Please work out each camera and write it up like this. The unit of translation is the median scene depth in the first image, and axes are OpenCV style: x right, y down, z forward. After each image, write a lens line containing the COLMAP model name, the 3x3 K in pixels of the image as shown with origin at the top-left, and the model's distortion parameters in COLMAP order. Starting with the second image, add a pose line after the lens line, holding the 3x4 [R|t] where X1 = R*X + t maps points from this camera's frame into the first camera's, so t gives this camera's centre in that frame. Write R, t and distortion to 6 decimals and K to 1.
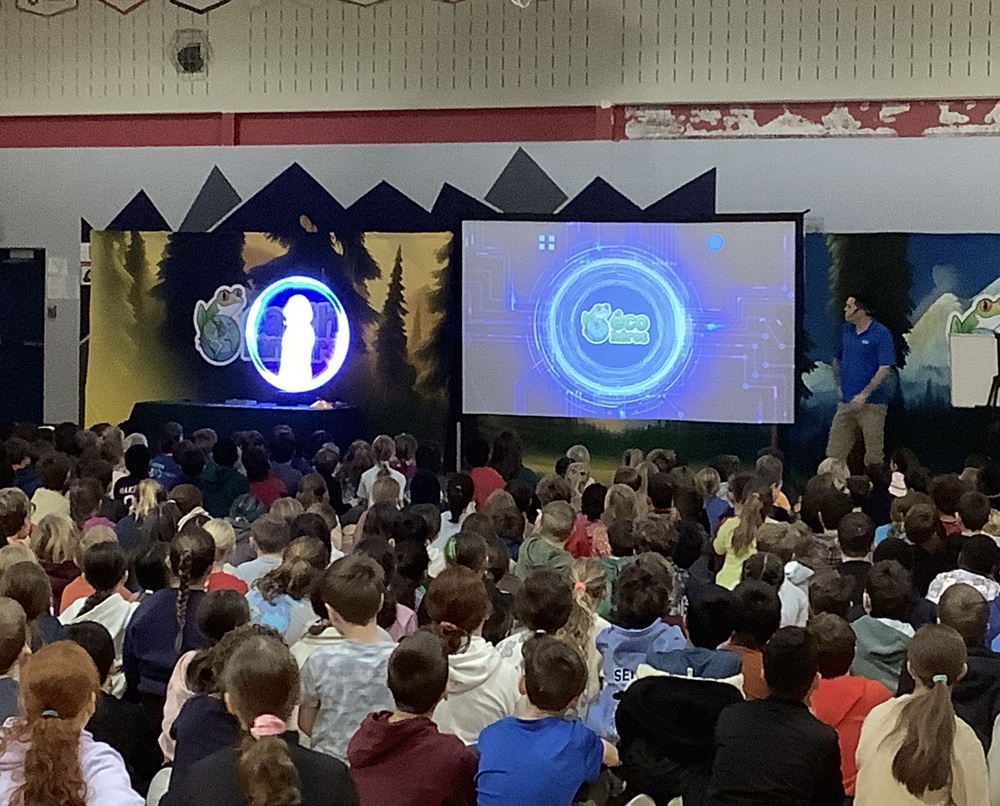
lens RADIAL K [[2371.0, 0, 546.0], [0, 2371.0, 404.1], [0, 0, 1]] dist [-0.064393, 1.646515]
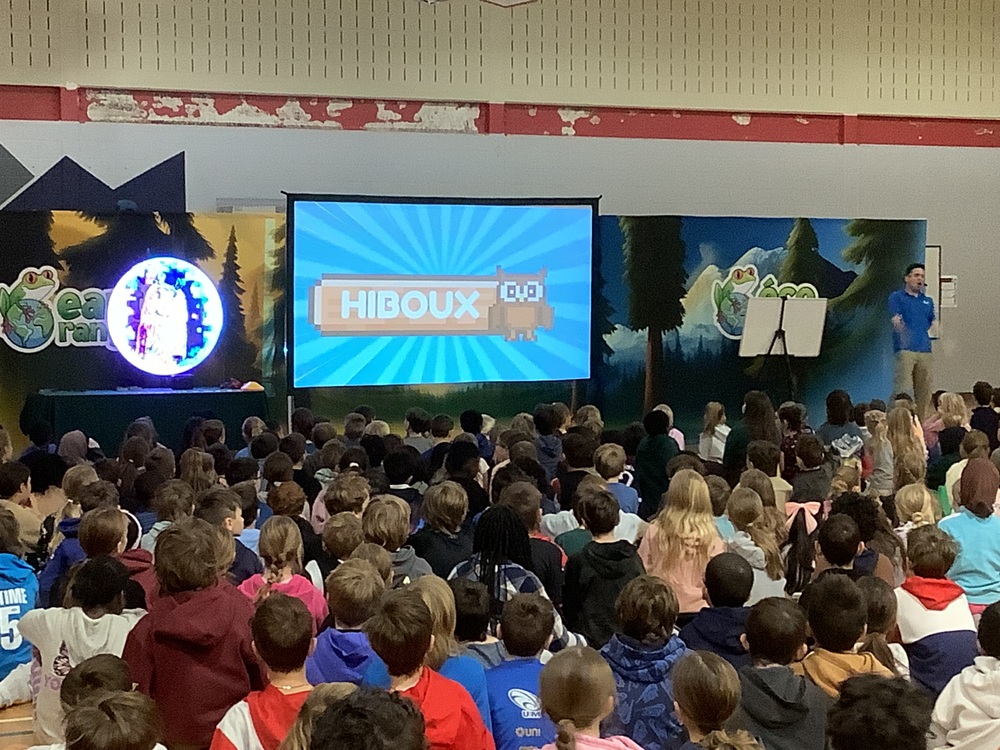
lens RADIAL K [[2015.6, 0, 500.0], [0, 2015.6, 375.0], [0, 0, 1]] dist [-0.057424, 1.302453]
pose [[0.688060, -0.052869, 0.723725, -0.517361], [0.045144, 0.998529, 0.030024, -0.020252], [-0.724248, 0.012014, 0.689435, 0.277862]]
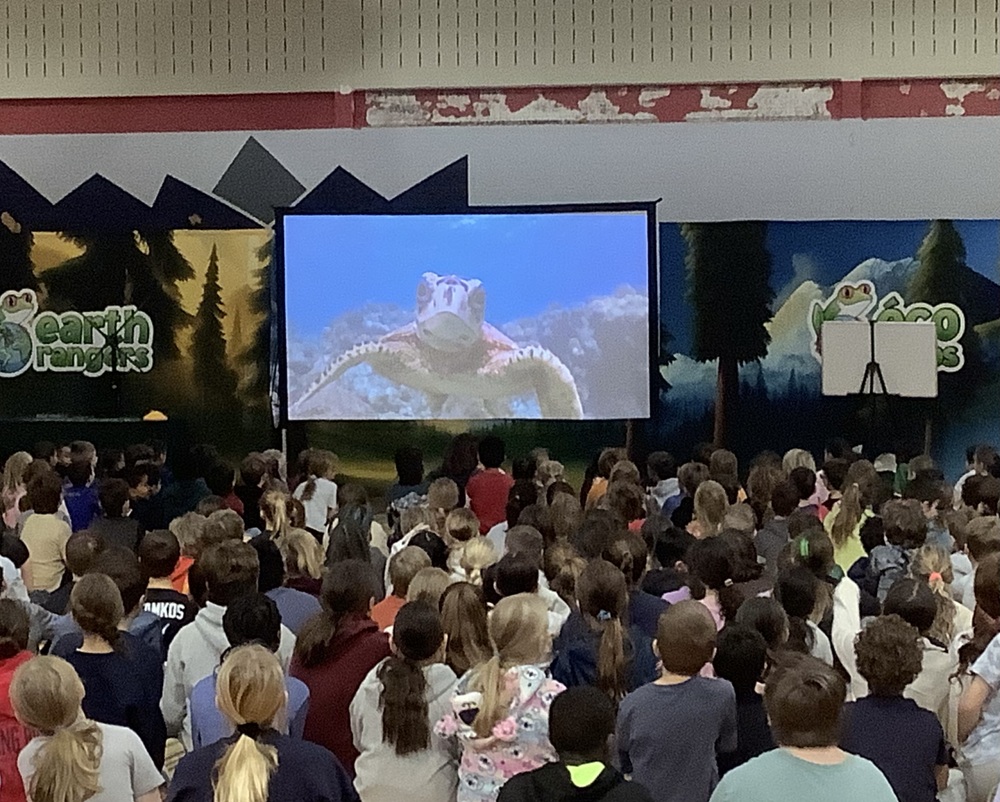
lens RADIAL K [[2566.4, 0, 535.5], [0, 2566.4, 401.0], [0, 0, 1]] dist [-0.079171, 1.442931]
pose [[0.973938, -0.032663, 0.224449, -0.142817], [0.033059, 0.999451, 0.001994, -0.001931], [-0.224391, 0.005478, 0.974484, -0.015126]]
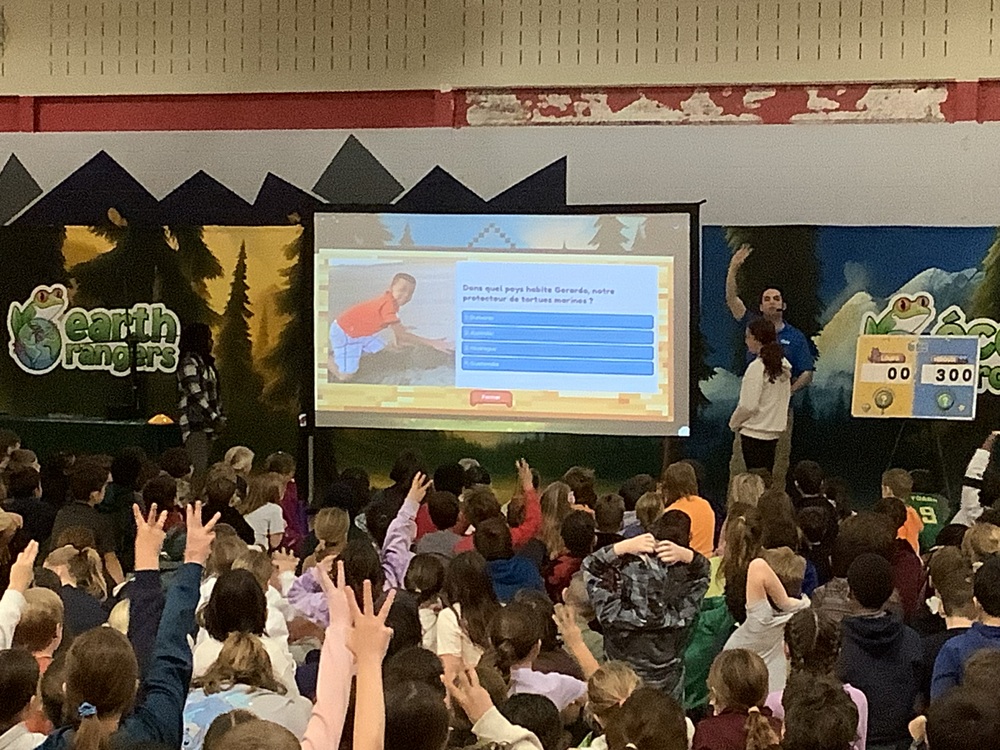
lens RADIAL K [[2355.0, 0, 500.0], [0, 2355.0, 375.0], [0, 0, 1]] dist [-0.042279, 1.143974]
pose [[0.996132, -0.005816, 0.087674, -0.036907], [0.006774, 0.999921, -0.010632, -0.004821], [-0.087605, 0.011185, 0.996092, 0.088593]]
